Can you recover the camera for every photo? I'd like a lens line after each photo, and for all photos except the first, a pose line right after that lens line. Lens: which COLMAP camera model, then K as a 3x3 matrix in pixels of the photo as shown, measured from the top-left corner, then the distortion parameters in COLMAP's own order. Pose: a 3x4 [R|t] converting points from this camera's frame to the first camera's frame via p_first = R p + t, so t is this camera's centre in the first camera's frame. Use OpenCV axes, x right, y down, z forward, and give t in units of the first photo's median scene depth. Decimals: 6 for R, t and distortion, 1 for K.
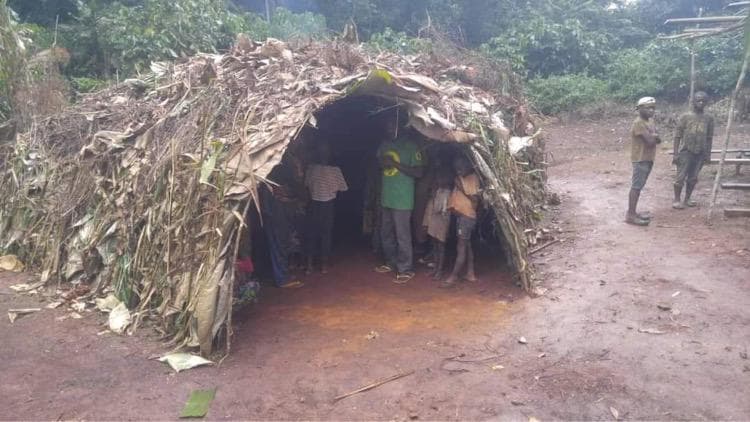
lens RADIAL K [[601.1, 0, 375.0], [0, 601.1, 211.0], [0, 0, 1]] dist [-0.082412, 0.119644]
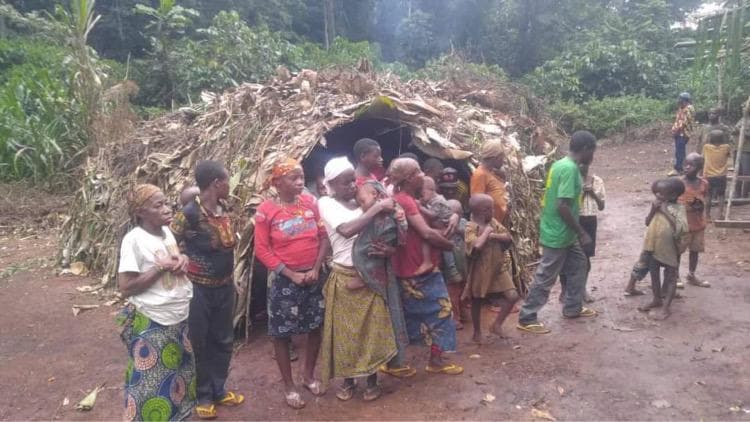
lens RADIAL K [[601.1, 0, 375.0], [0, 601.1, 211.0], [0, 0, 1]] dist [-0.082412, 0.119644]
pose [[0.994373, -0.000138, -0.105932, 0.076783], [-0.004179, 0.999170, -0.040531, 0.019222], [0.105849, 0.040746, 0.993547, -0.084602]]
